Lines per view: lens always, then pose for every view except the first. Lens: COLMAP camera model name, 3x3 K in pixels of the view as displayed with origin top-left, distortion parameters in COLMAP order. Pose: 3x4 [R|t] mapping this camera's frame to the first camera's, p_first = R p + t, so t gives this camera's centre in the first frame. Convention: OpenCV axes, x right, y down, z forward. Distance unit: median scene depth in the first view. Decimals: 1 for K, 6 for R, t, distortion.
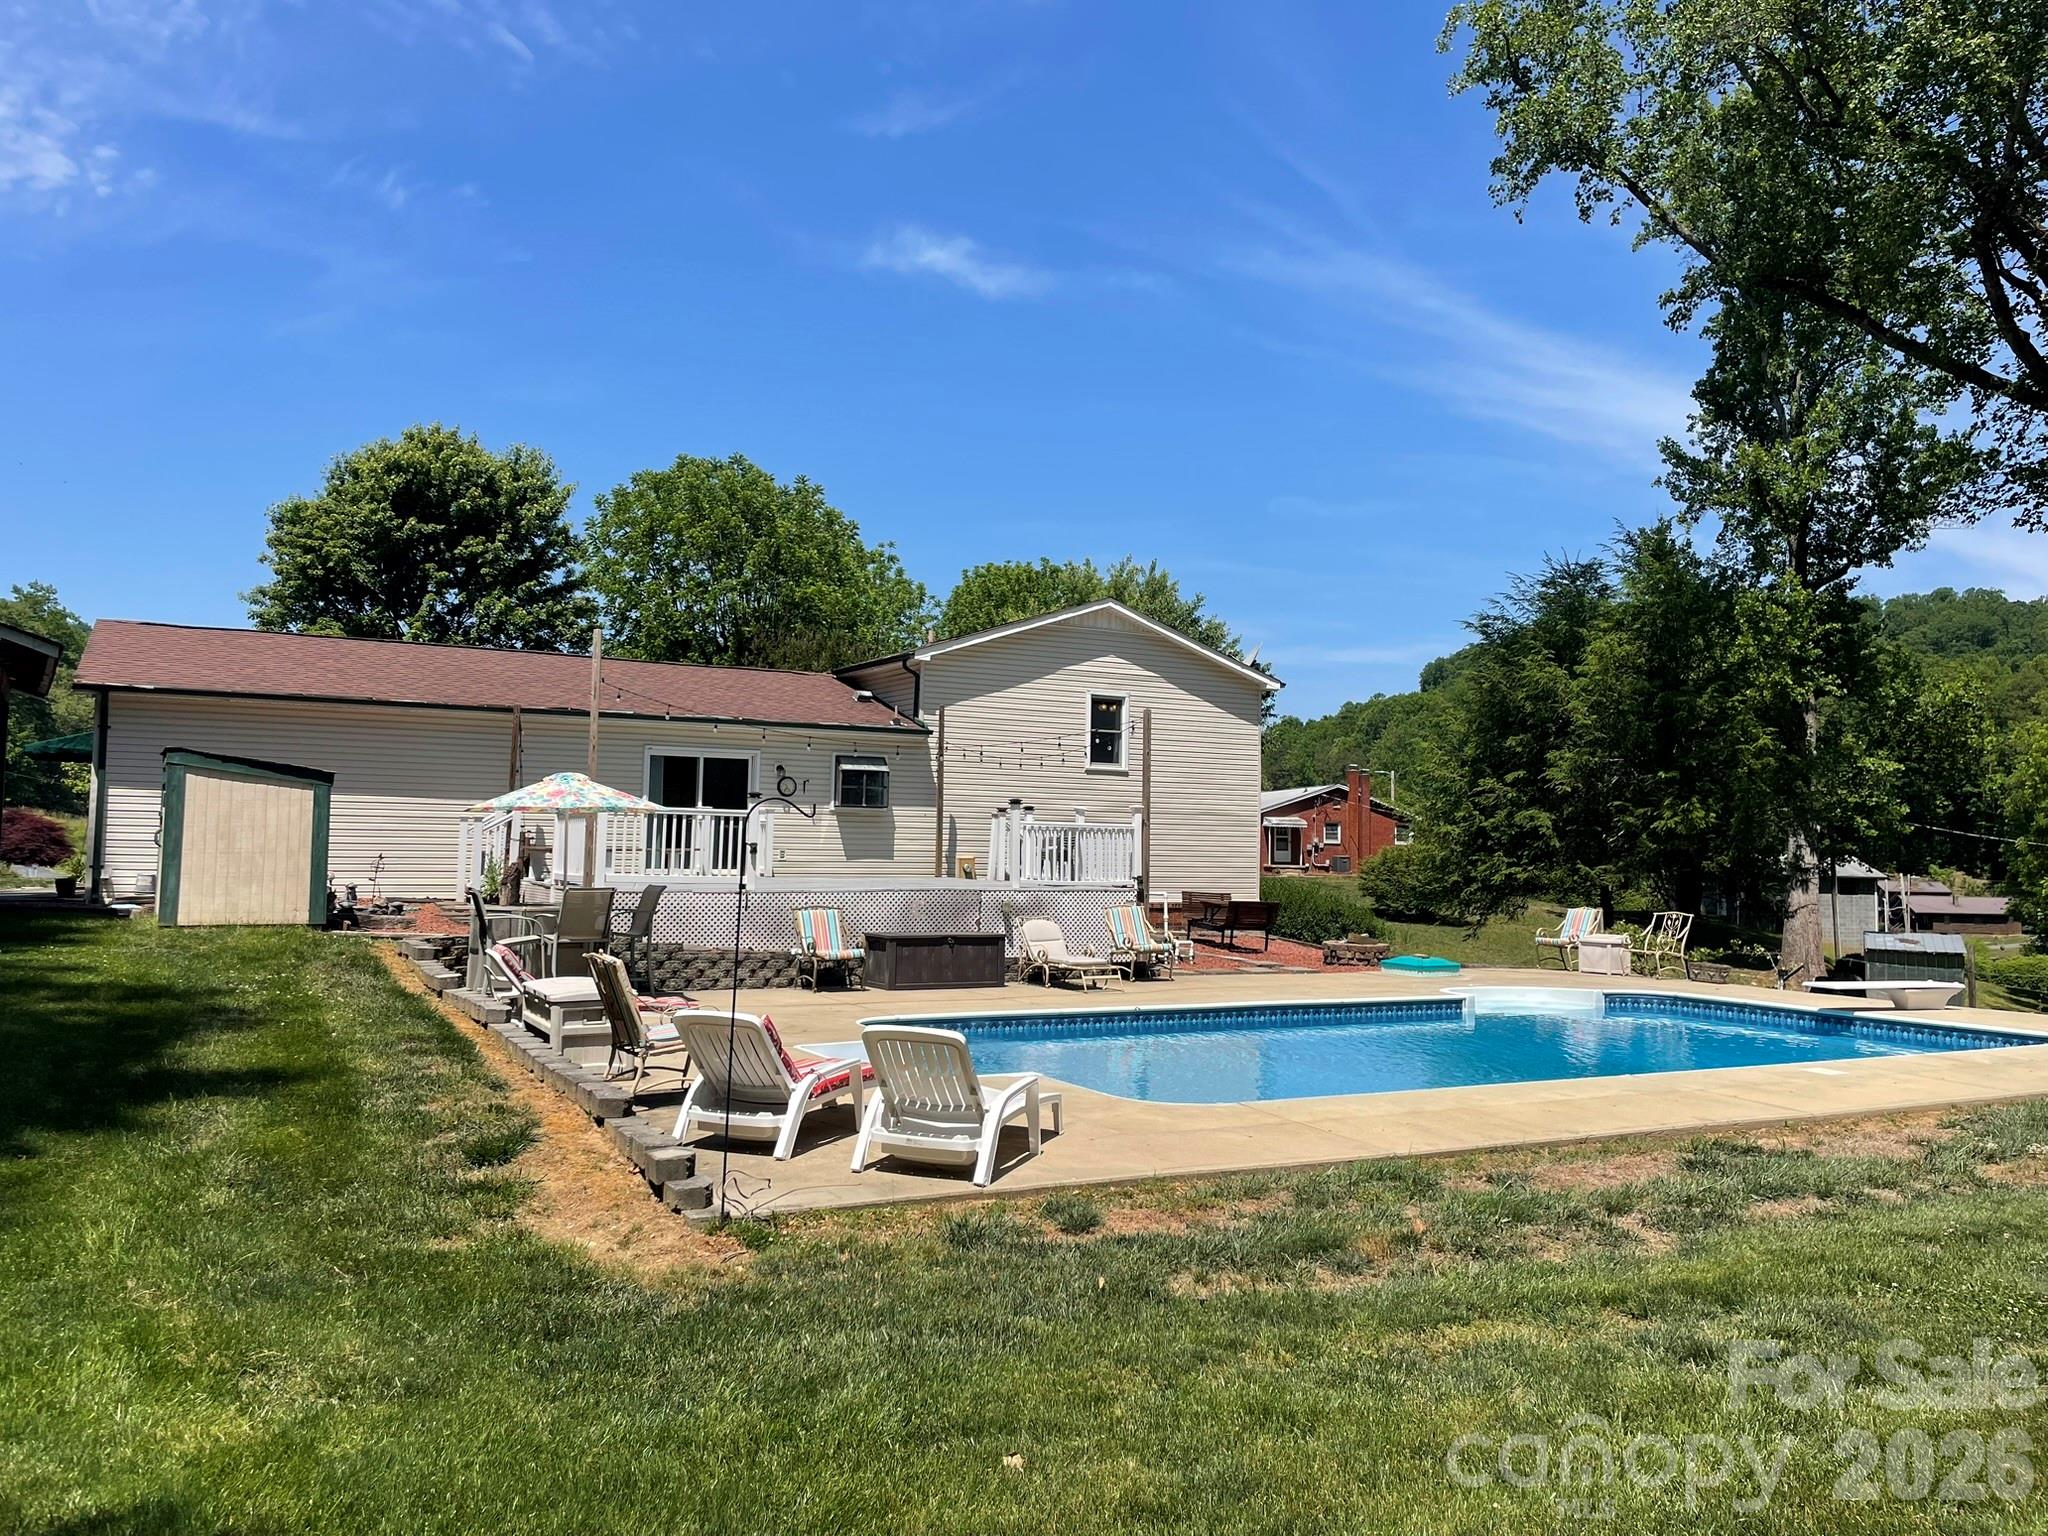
lens RADIAL K [[1539.7, 0, 1039.3], [0, 1539.7, 752.8], [0, 0, 1]] dist [0.115609, -0.147041]
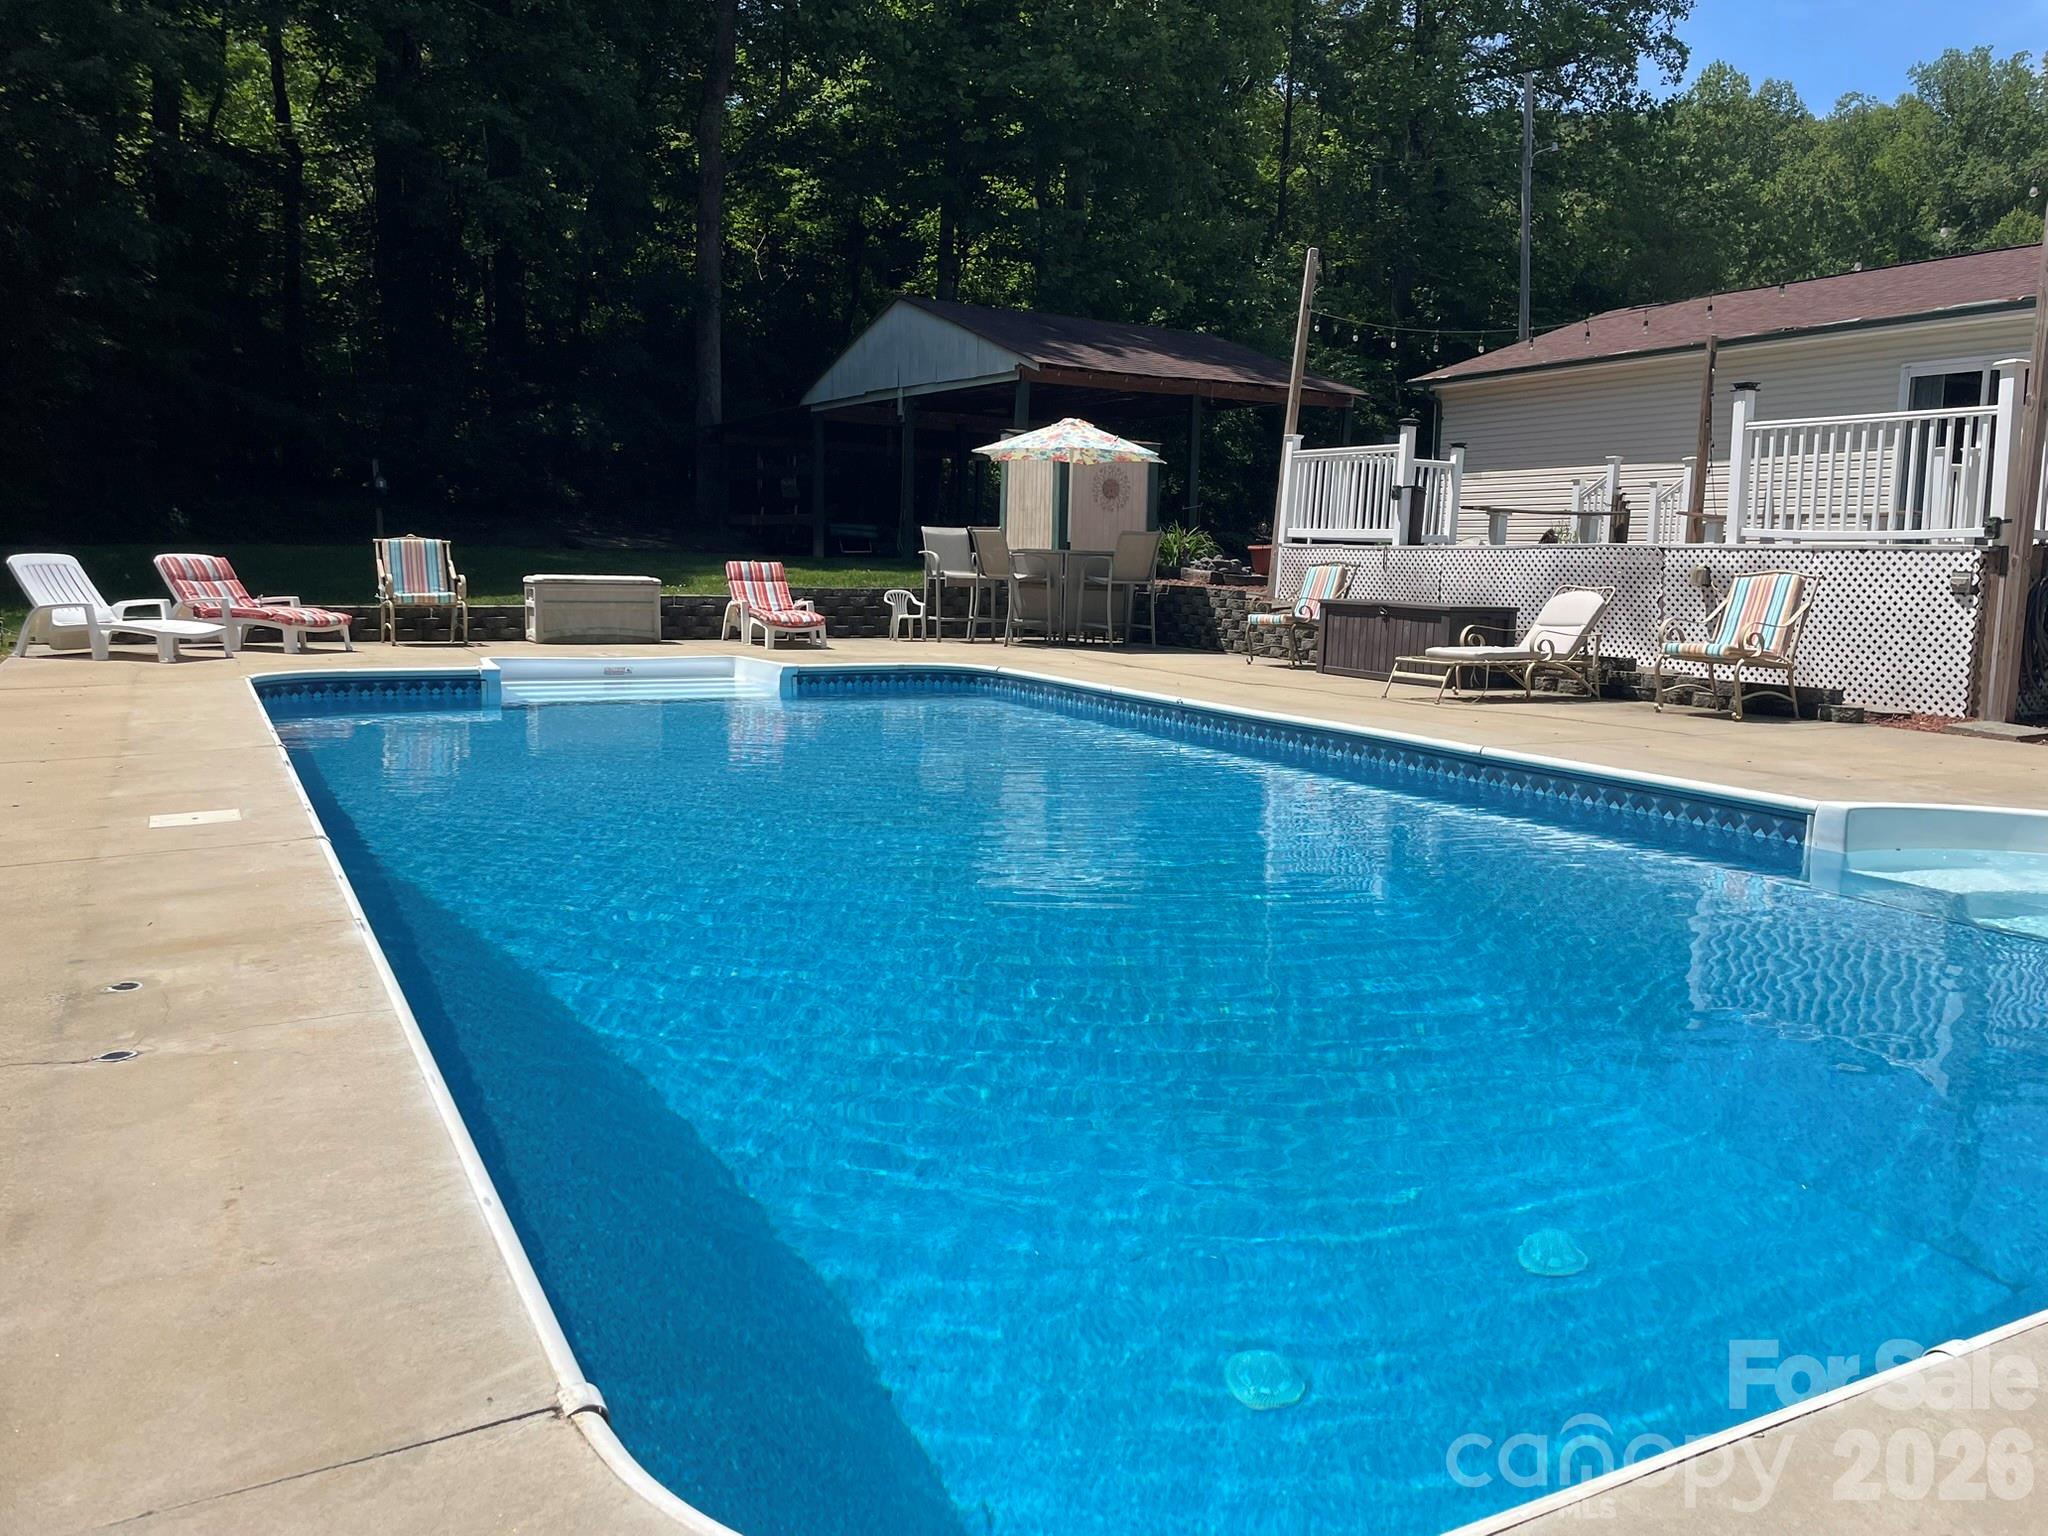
lens RADIAL K [[1556.6, 0, 1052.4], [0, 1556.6, 729.9], [0, 0, 1]] dist [0.099874, -0.119872]
pose [[-0.015563, 0.095512, -0.995307, 0.395261], [0.042561, 0.994588, 0.094778, 0.062373], [0.998973, -0.040886, -0.019544, 0.528160]]
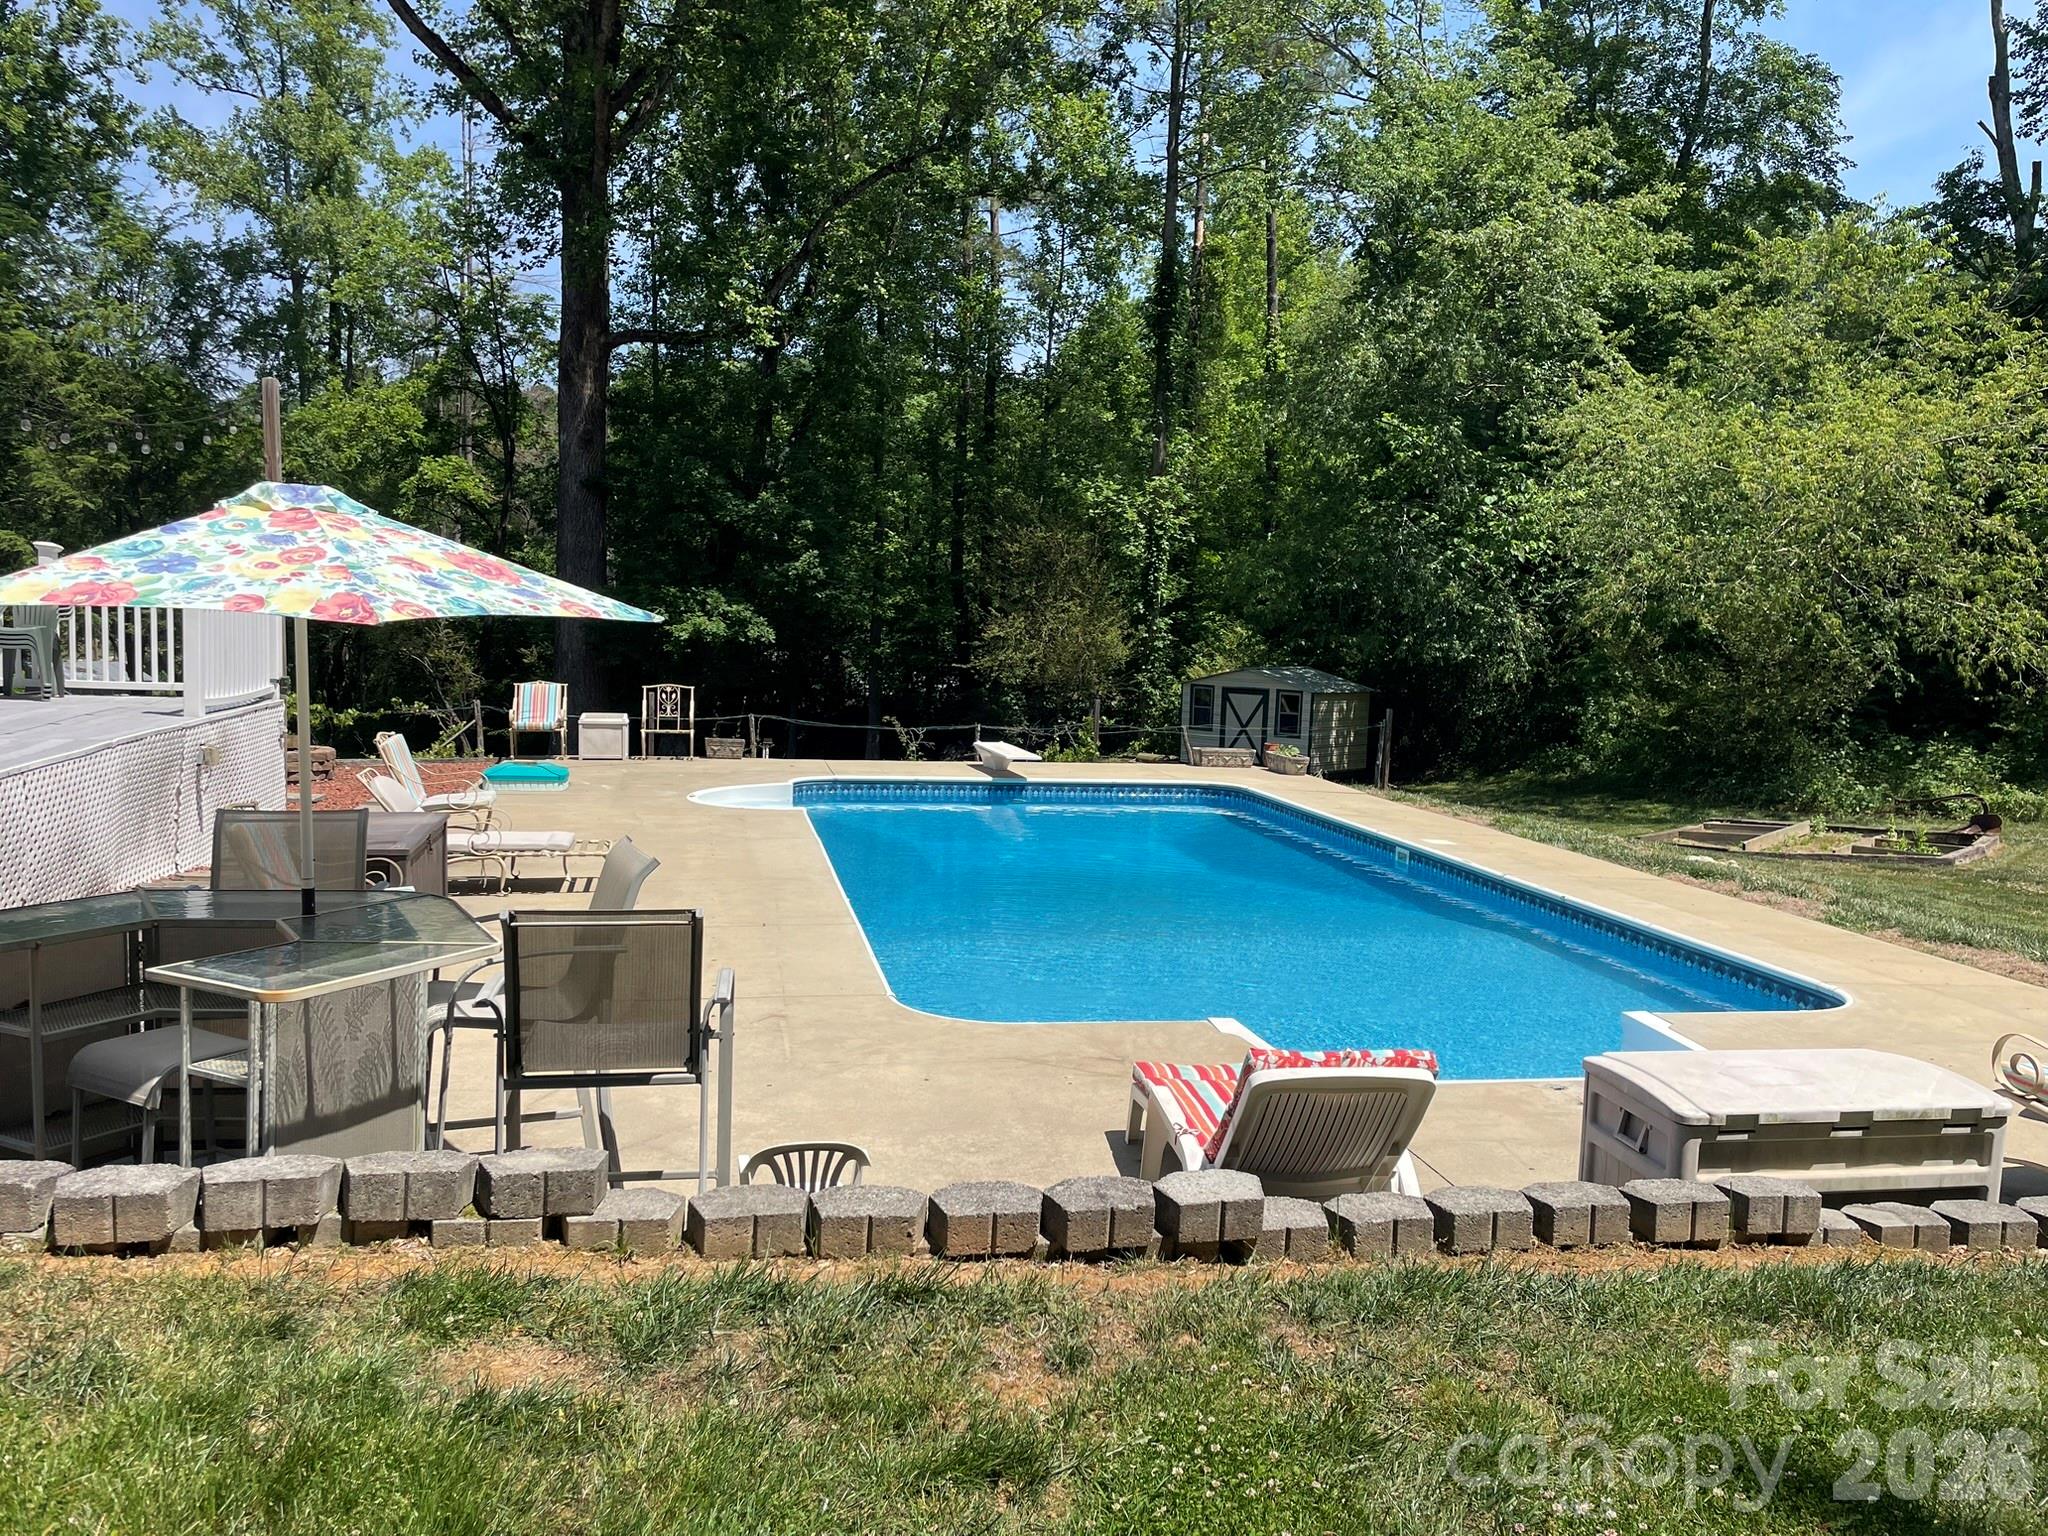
lens RADIAL K [[1539.7, 0, 1039.3], [0, 1539.7, 752.8], [0, 0, 1]] dist [0.115609, -0.147041]
pose [[0.310001, -0.092975, 0.946179, -0.294905], [-0.089626, 0.987917, 0.126441, 0.005700], [-0.946502, -0.123999, 0.297922, 0.399347]]
